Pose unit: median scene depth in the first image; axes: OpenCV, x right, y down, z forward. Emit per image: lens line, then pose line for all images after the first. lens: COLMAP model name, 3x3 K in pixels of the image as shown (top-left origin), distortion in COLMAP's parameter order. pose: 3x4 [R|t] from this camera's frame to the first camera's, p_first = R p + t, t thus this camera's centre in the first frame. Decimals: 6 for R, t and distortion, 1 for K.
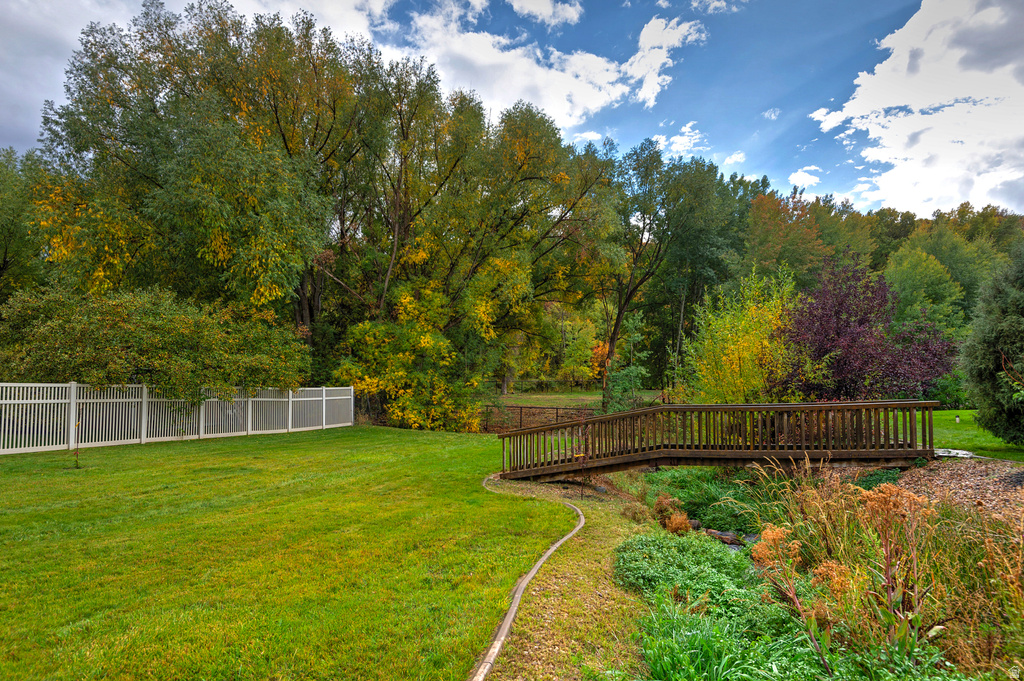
lens RADIAL K [[587.0, 0, 470.7], [0, 587.0, 352.7], [0, 0, 1]] dist [0.041983, -0.008441]
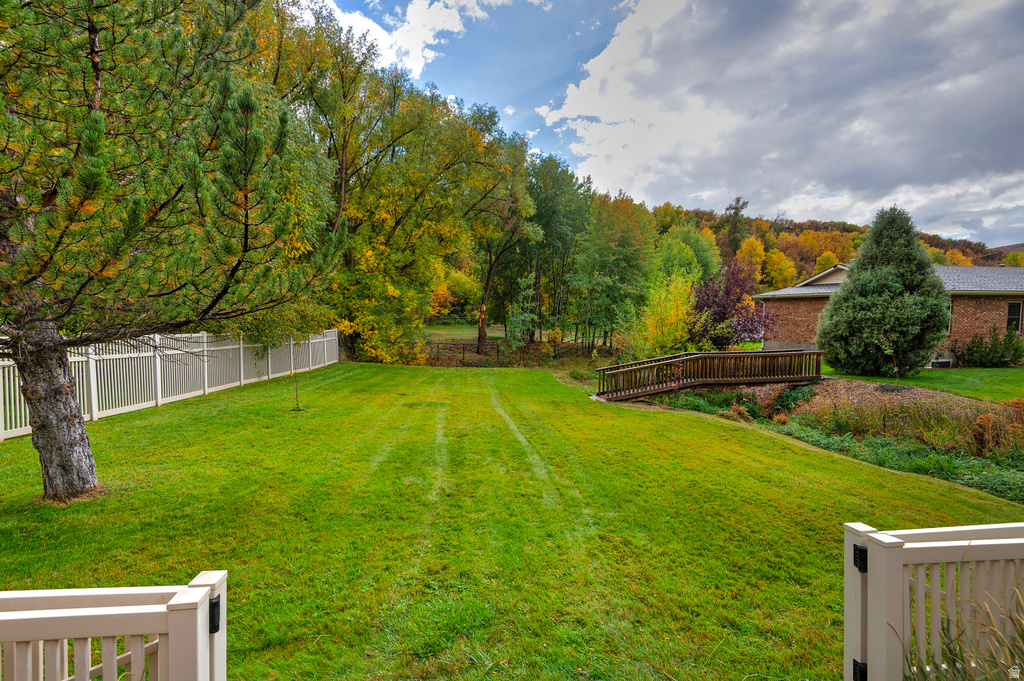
lens RADIAL K [[506.0, 0, 475.0], [0, 506.0, 319.9], [0, 0, 1]] dist [0.005187, -0.007934]
pose [[0.919423, 0.009330, 0.393160, -0.347627], [-0.035843, 0.997546, 0.060149, -0.029836], [-0.391634, -0.069394, 0.917501, -0.027543]]
